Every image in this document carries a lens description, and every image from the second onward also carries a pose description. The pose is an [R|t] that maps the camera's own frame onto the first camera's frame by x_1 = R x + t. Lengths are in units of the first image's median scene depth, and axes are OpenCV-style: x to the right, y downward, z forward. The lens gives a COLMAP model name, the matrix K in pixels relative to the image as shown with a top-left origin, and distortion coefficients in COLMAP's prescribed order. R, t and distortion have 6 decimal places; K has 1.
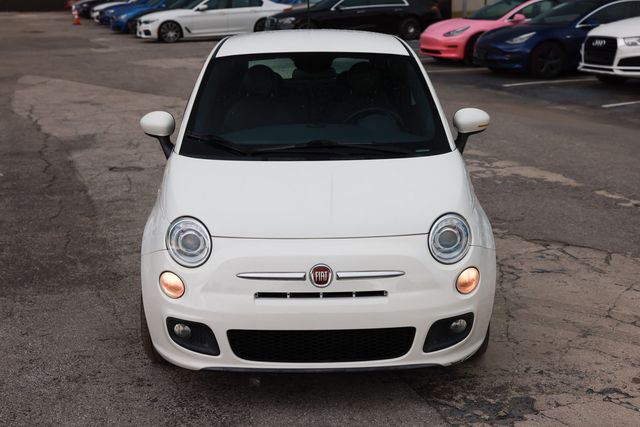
lens RADIAL K [[921.2, 0, 315.4], [0, 921.2, 213.6], [0, 0, 1]] dist [0.039995, 0.000000]
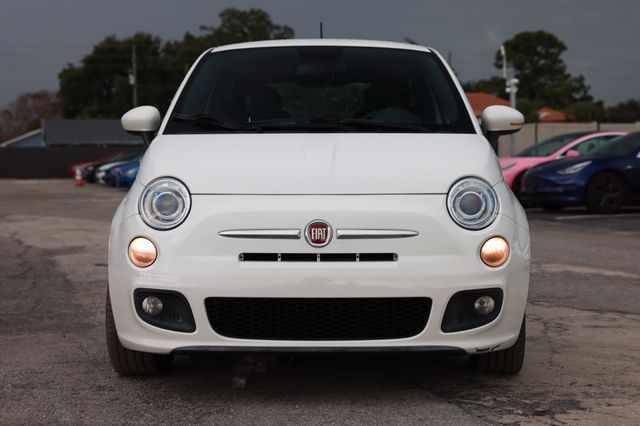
lens RADIAL K [[1057.4, 0, 325.3], [0, 1057.4, 212.6], [0, 0, 1]] dist [0.084303, 0.000000]
pose [[0.999692, 0.010337, -0.022560, 0.031723], [-0.014623, 0.979892, -0.198992, 0.225588], [0.020050, 0.199261, 0.979741, 0.046087]]
